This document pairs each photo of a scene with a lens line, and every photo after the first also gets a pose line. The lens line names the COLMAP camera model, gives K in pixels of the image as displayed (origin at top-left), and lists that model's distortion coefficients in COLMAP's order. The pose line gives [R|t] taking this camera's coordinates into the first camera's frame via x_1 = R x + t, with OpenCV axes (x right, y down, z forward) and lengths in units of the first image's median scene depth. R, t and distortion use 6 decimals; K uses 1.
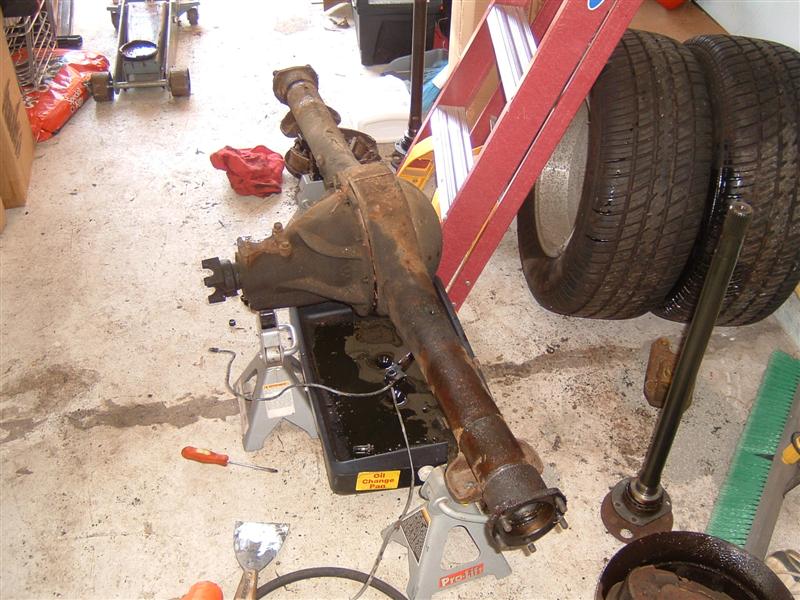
lens RADIAL K [[902.9, 0, 418.9], [0, 902.9, 300.5], [0, 0, 1]] dist [-0.126969, 0.190347]
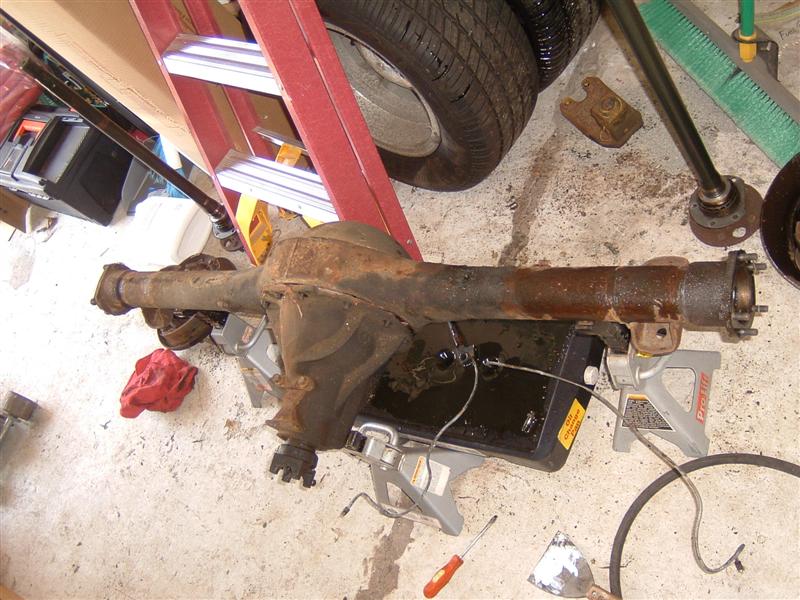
lens RADIAL K [[902.9, 0, 418.9], [0, 902.9, 300.5], [0, 0, 1]] dist [-0.126969, 0.190347]
pose [[0.512804, -0.851974, 0.105701, -0.102531], [0.844932, 0.522664, 0.113635, -0.095877], [-0.152060, 0.031038, 0.987884, 0.082807]]
